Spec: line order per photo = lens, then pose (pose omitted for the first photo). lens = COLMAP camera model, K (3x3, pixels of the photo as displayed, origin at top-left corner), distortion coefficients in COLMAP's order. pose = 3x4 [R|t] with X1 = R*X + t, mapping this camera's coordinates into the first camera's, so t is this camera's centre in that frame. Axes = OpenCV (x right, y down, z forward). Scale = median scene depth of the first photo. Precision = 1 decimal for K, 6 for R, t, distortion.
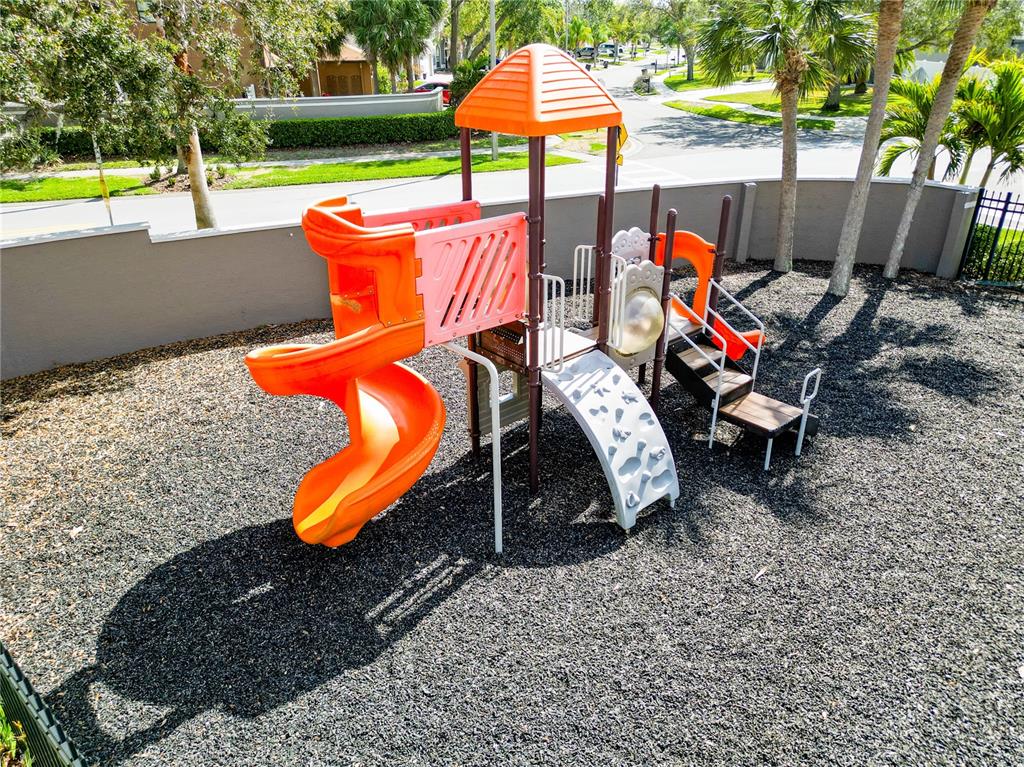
lens RADIAL K [[726.3, 0, 519.5], [0, 726.3, 383.3], [0, 0, 1]] dist [0.065400, -0.055910]
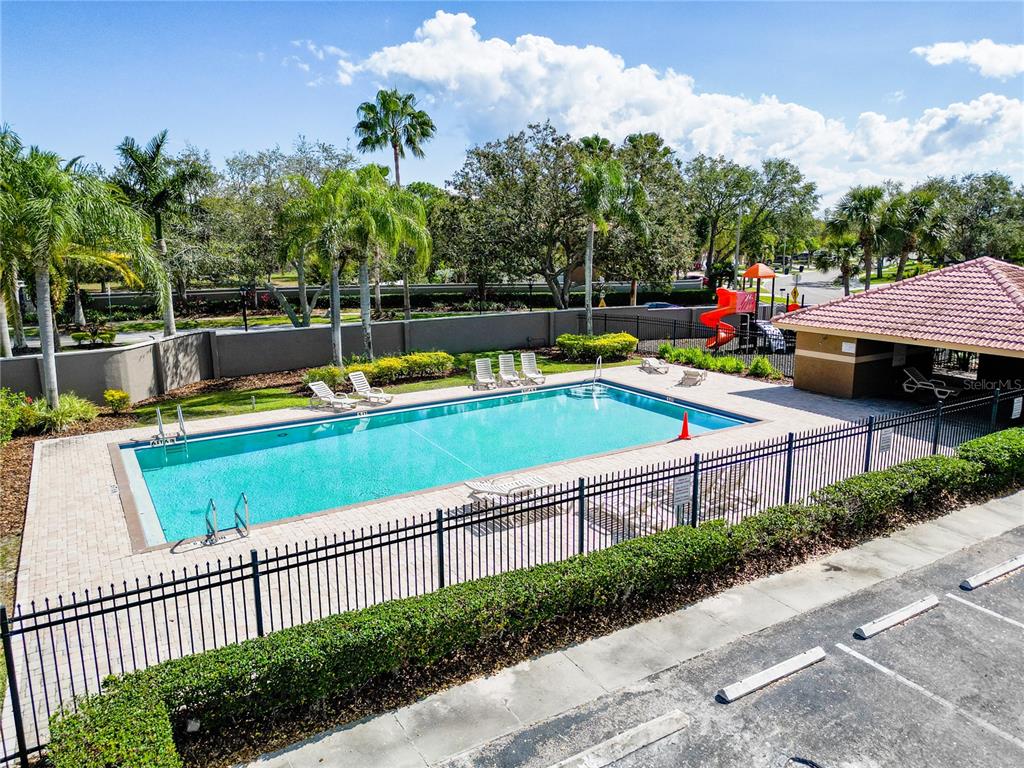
lens RADIAL K [[726.3, 0, 519.5], [0, 726.3, 383.8], [0, 0, 1]] dist [0.065400, -0.055910]
pose [[0.957878, 0.056622, -0.281540, -0.008193], [-0.124023, 0.965796, -0.227722, 0.143946], [0.259015, 0.253047, 0.932136, -0.332333]]
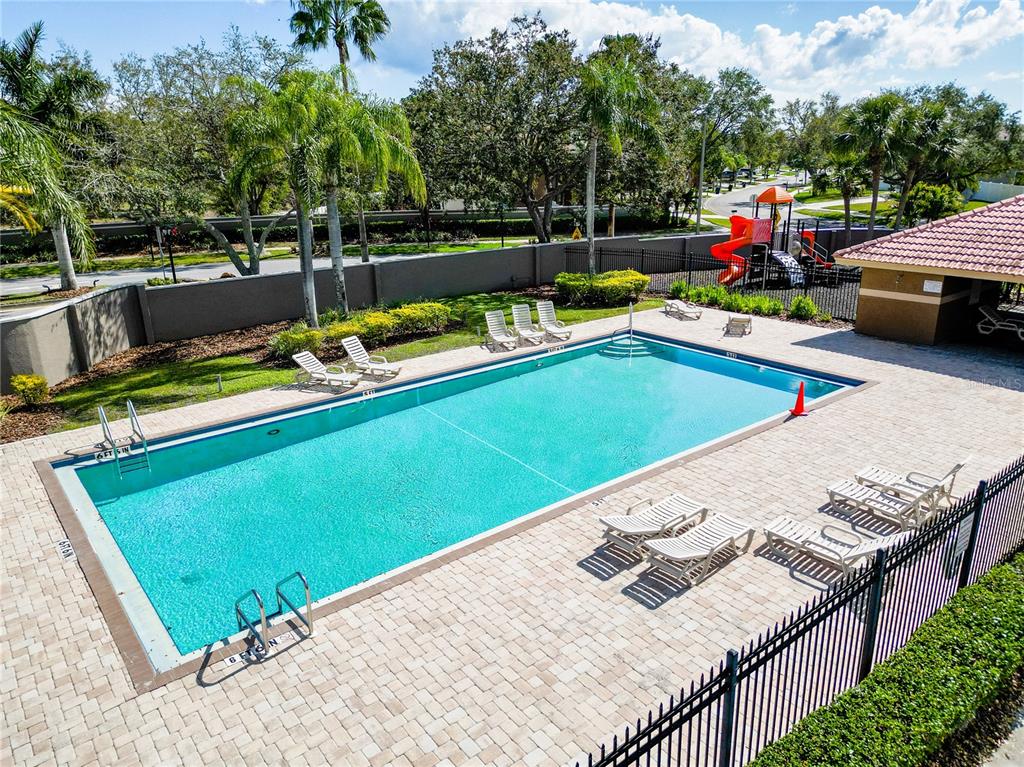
lens RADIAL K [[726.3, 0, 519.5], [0, 726.3, 383.3], [0, 0, 1]] dist [0.065400, -0.055910]
pose [[0.986719, 0.040156, -0.157397, -0.063739], [-0.062246, 0.988470, -0.138031, 0.123841], [0.150040, 0.145995, 0.977841, -0.293400]]
